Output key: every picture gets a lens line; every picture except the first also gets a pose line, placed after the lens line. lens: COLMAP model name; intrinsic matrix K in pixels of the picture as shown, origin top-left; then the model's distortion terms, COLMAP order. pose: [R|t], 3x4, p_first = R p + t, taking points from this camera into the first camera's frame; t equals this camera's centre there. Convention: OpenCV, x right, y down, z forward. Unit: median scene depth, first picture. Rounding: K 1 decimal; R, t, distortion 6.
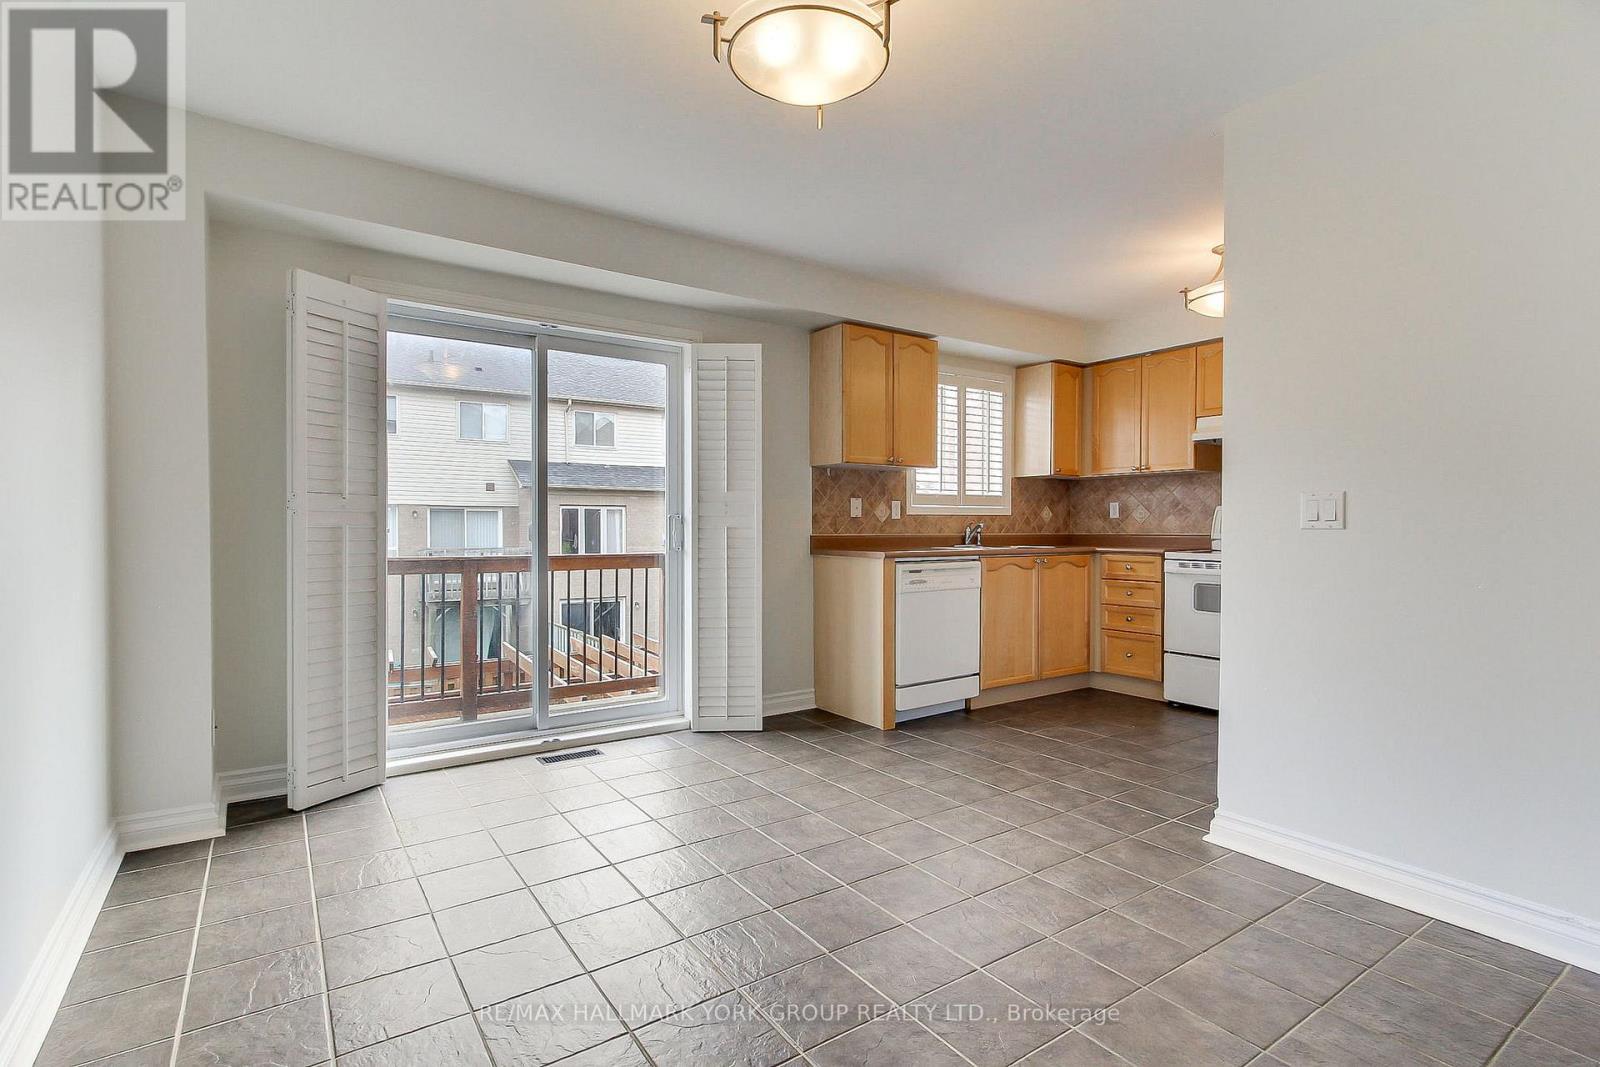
lens RADIAL K [[758.8, 0, 795.3], [0, 758.8, 533.4], [0, 0, 1]] dist [0.001808, 0.000795]
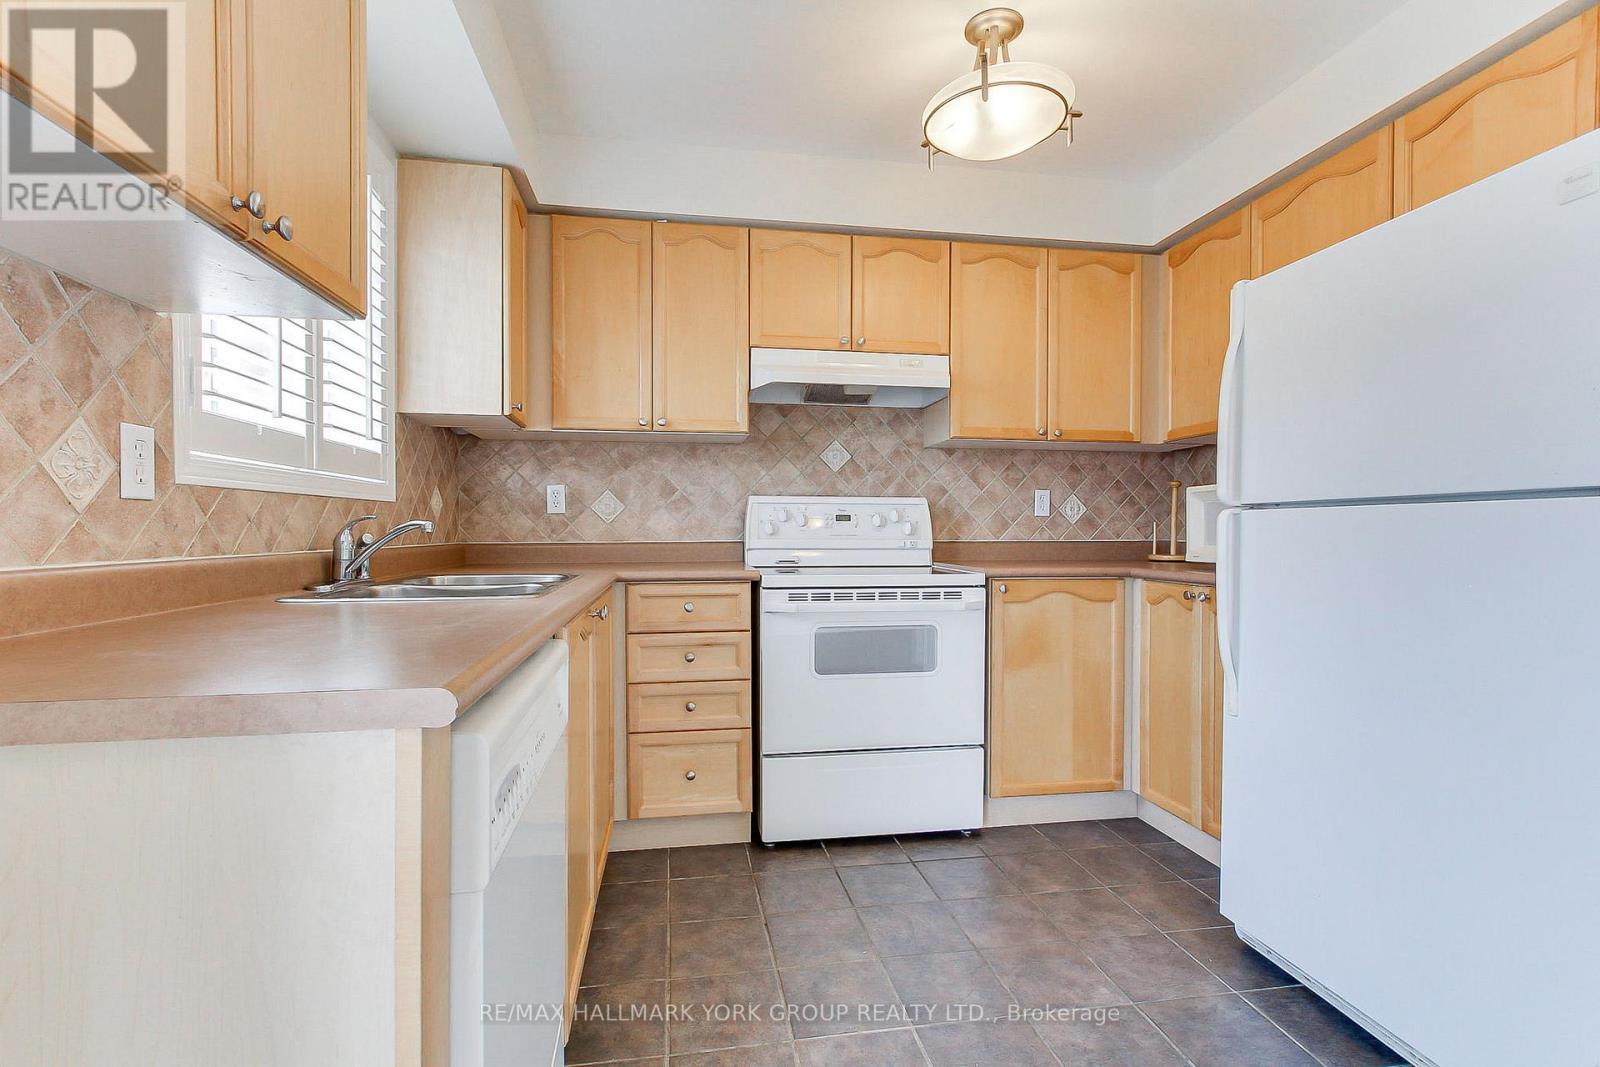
lens RADIAL K [[758.8, 0, 795.3], [0, 758.8, 533.4], [0, 0, 1]] dist [0.001808, 0.000795]
pose [[0.429497, -0.006263, 0.903046, 0.002056], [0.008632, 0.999959, 0.002829, -0.006382], [-0.903027, 0.006580, 0.429533, 0.684910]]
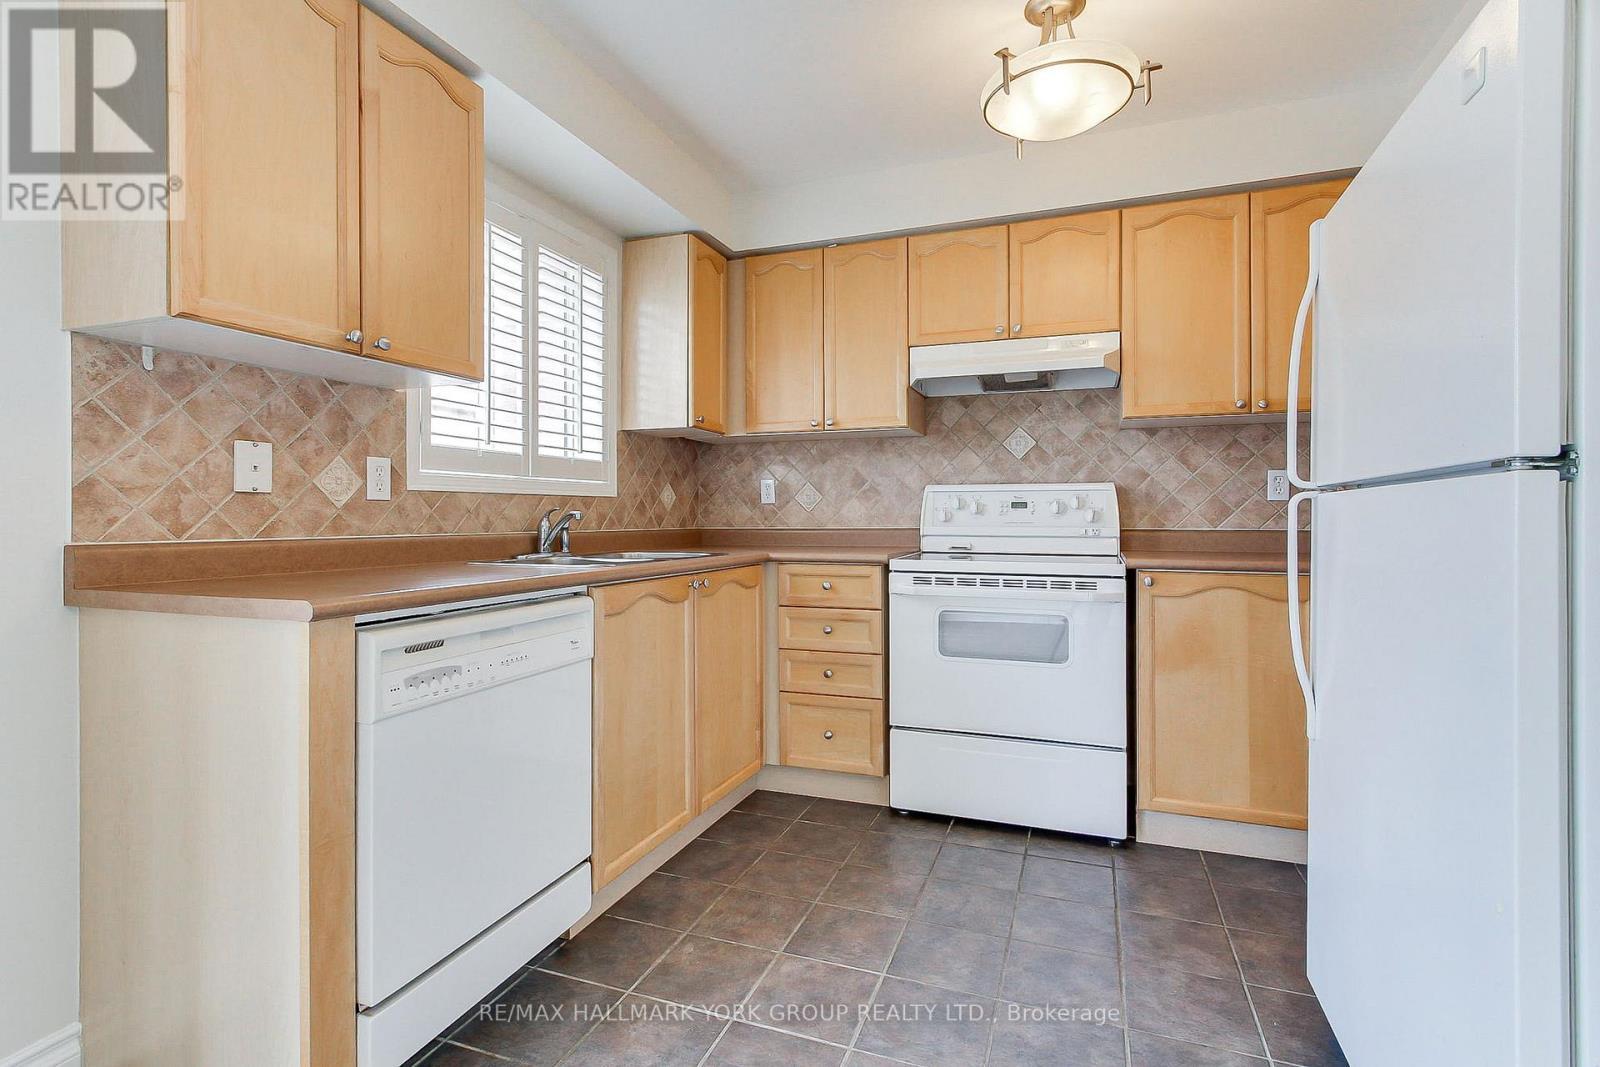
lens RADIAL K [[765.6, 0, 801.4], [0, 765.6, 508.0], [0, 0, 1]] dist [0.001456, 0.000743]
pose [[0.823337, 0.003903, 0.567540, 0.082547], [0.007723, 0.999807, -0.018079, -0.004738], [-0.567500, 0.019268, 0.823148, 0.501427]]
